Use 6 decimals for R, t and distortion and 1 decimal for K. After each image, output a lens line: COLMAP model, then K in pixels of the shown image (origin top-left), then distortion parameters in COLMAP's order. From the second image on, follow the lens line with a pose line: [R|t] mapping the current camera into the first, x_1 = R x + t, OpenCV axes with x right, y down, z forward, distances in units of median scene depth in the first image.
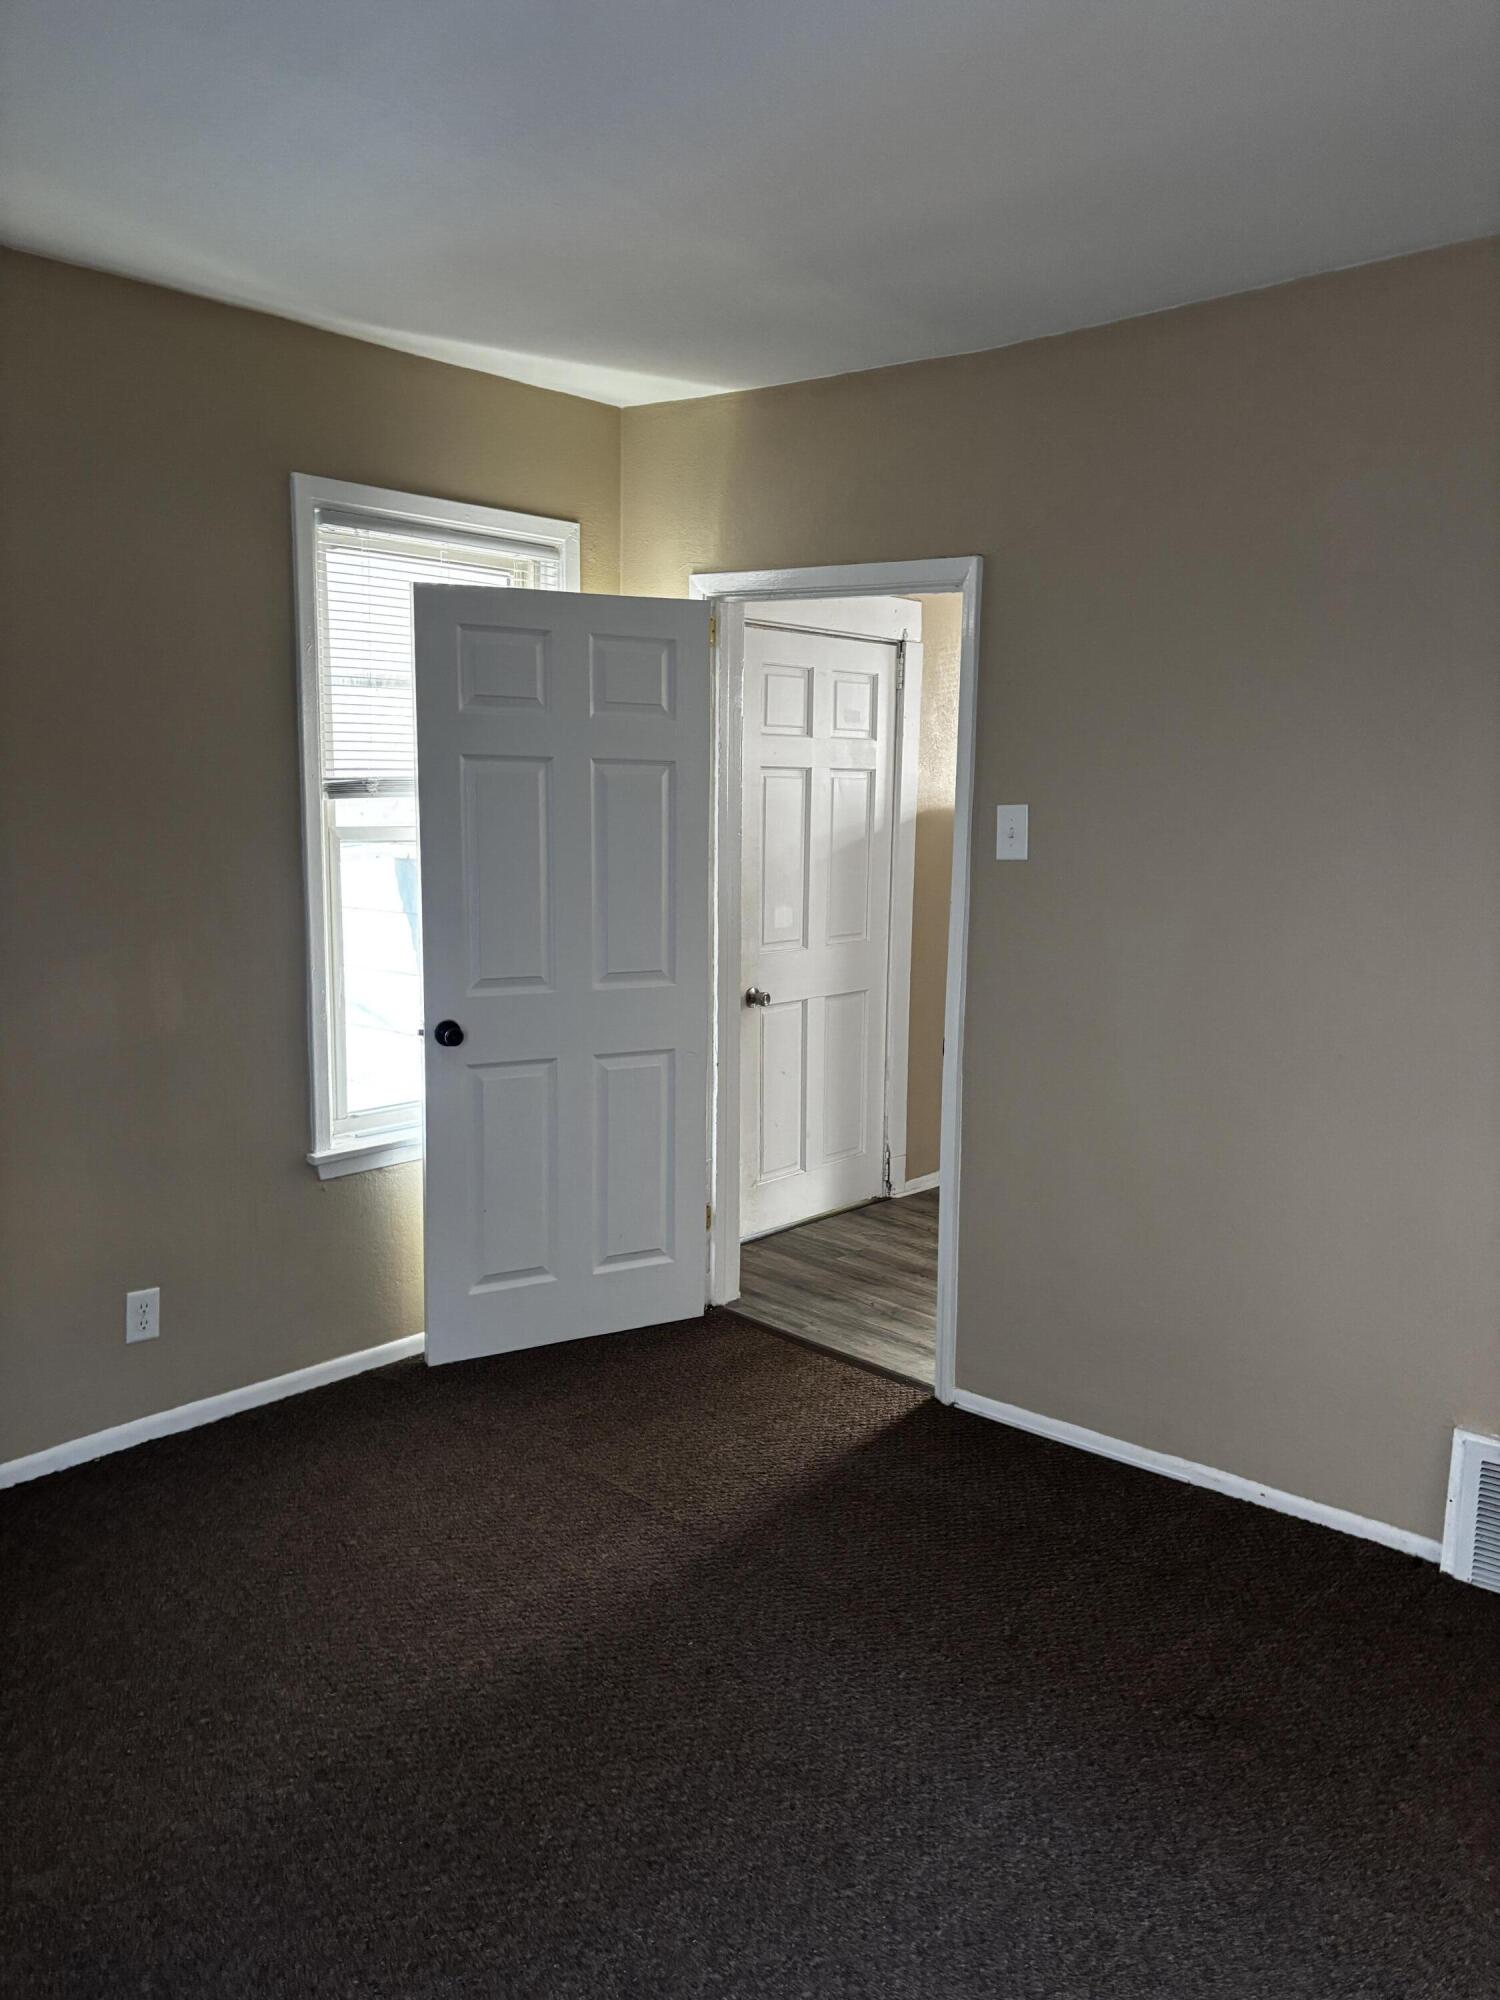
lens RADIAL K [[1518.4, 0, 750.0], [0, 1518.4, 1000.0], [0, 0, 1]] dist [0.033232, -0.008137]
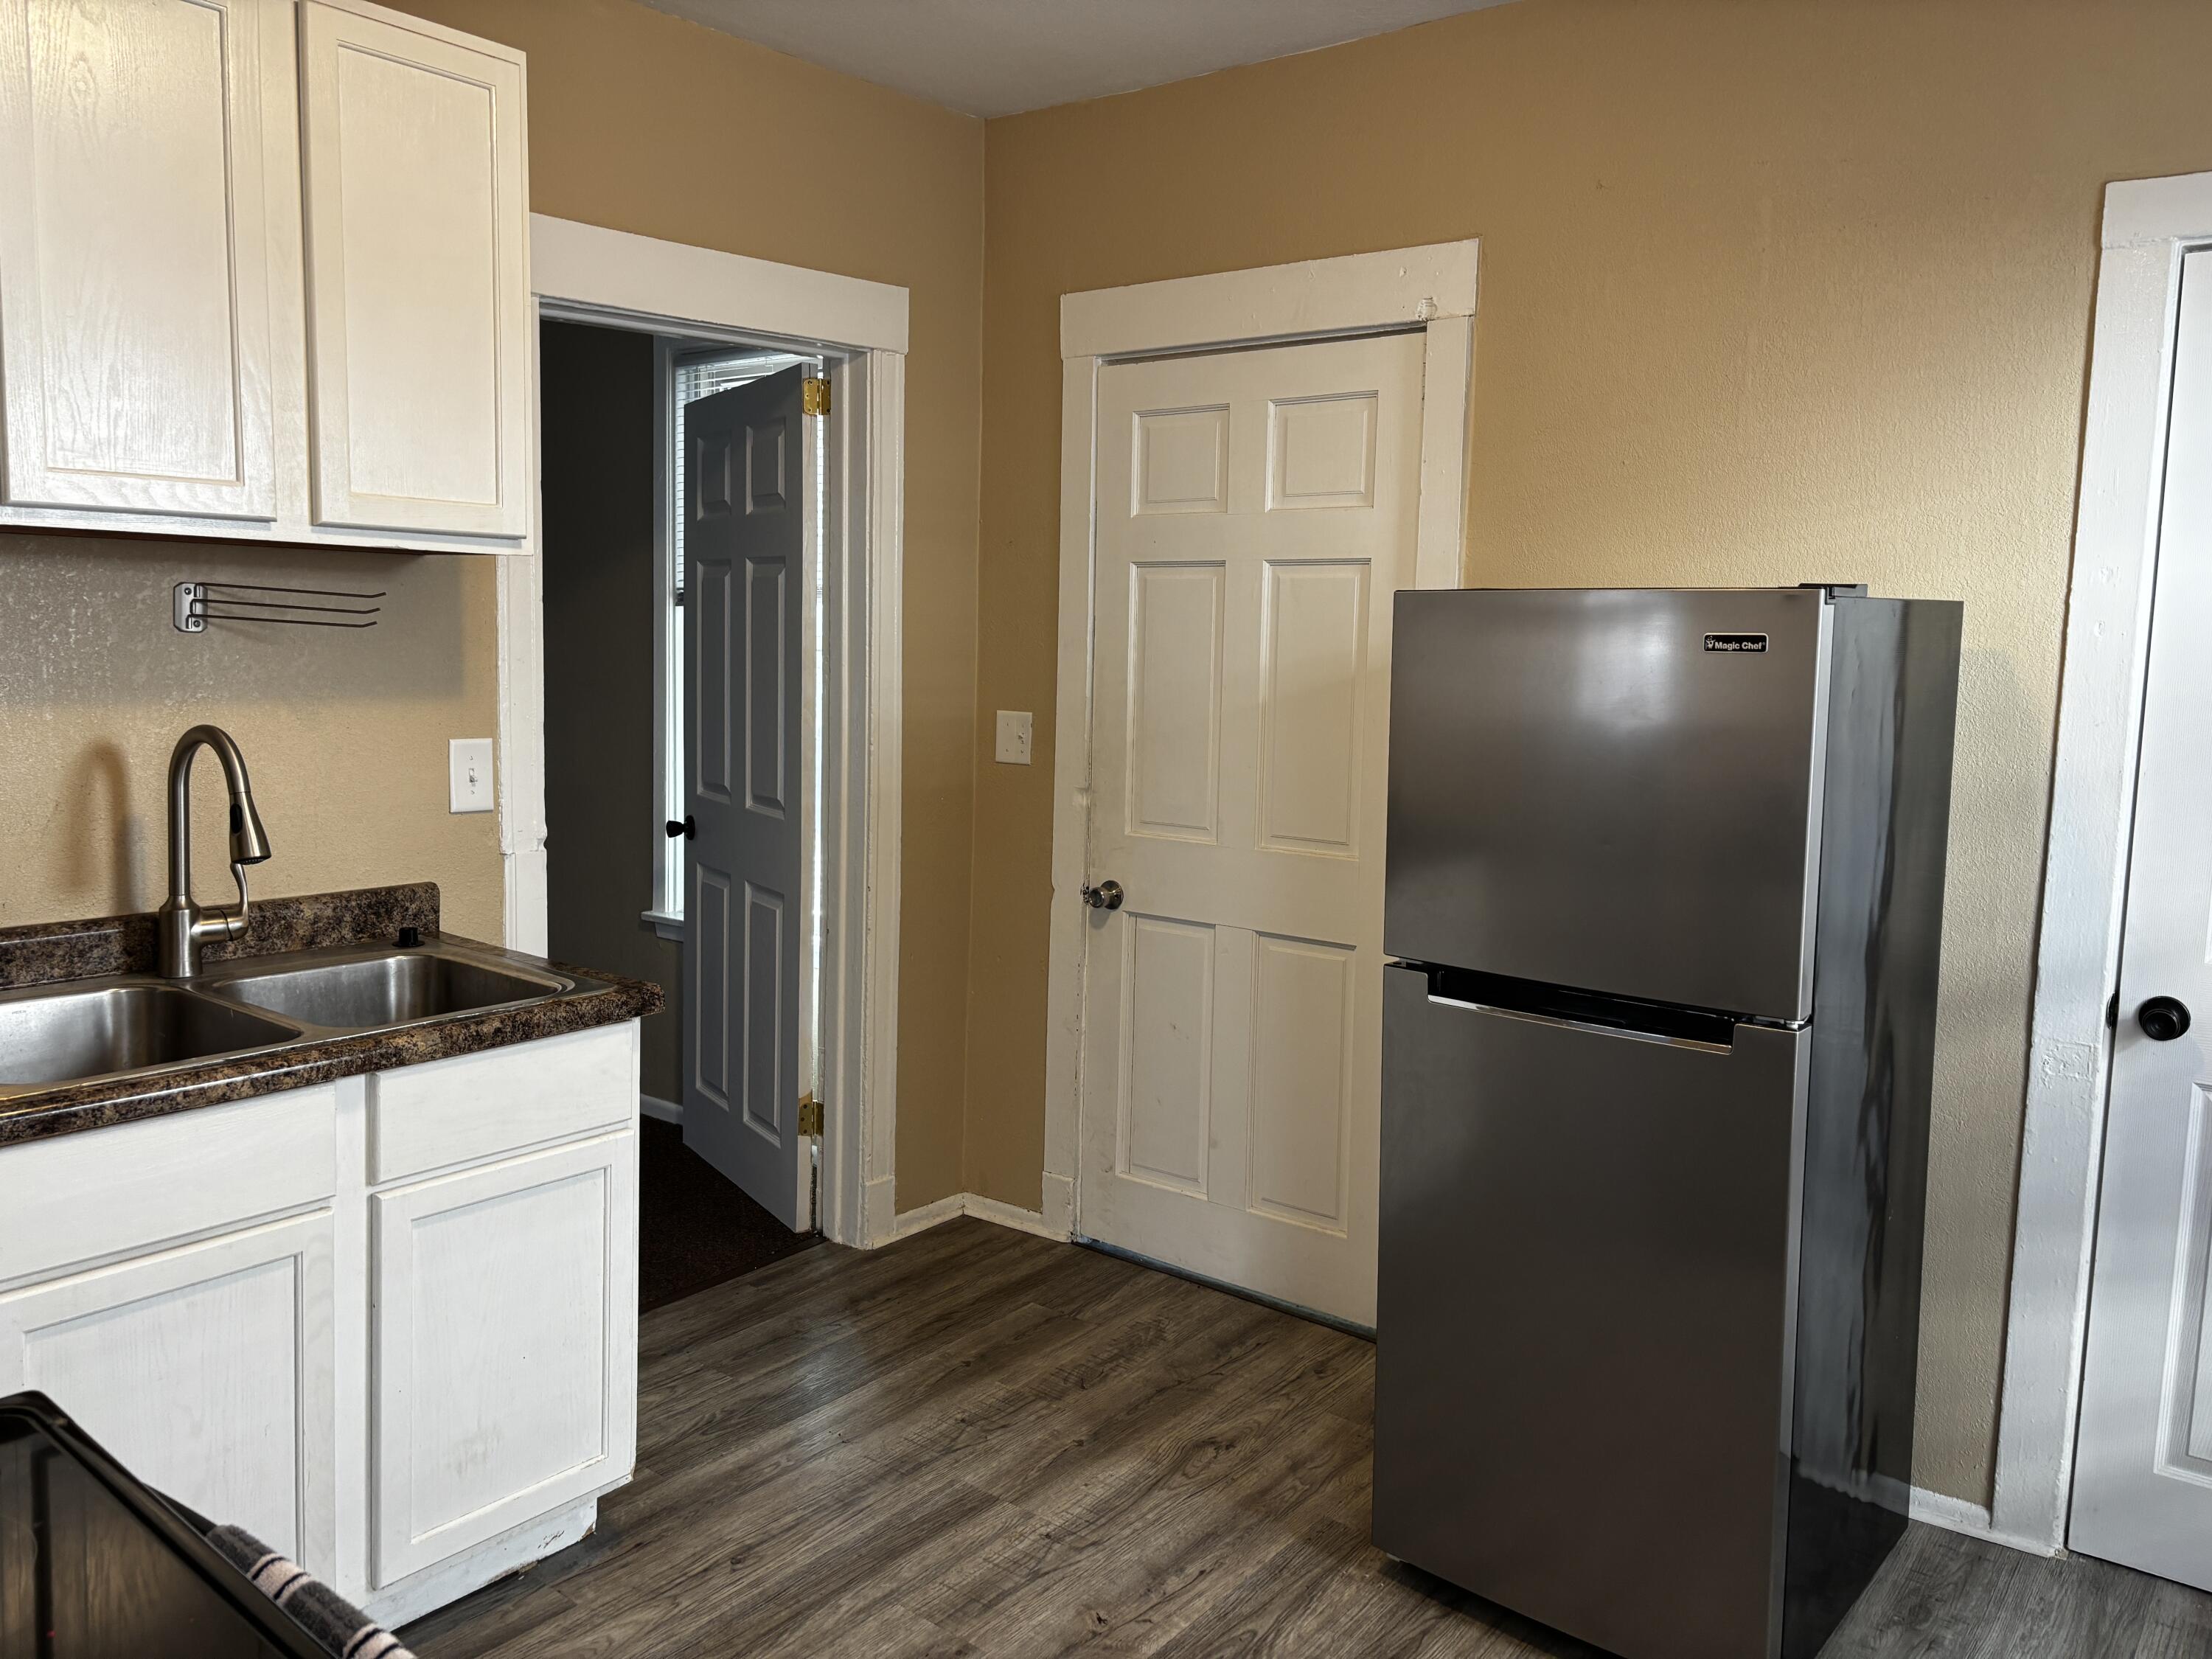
lens RADIAL K [[1679.4, 0, 1100.8], [0, 1679.4, 813.2], [0, 0, 1]] dist [0.033232, -0.008137]
pose [[0.066731, 0.096685, -0.993075, 0.752284], [-0.165482, 0.982582, 0.084544, -0.102166], [0.983953, 0.158694, 0.081568, 0.930249]]
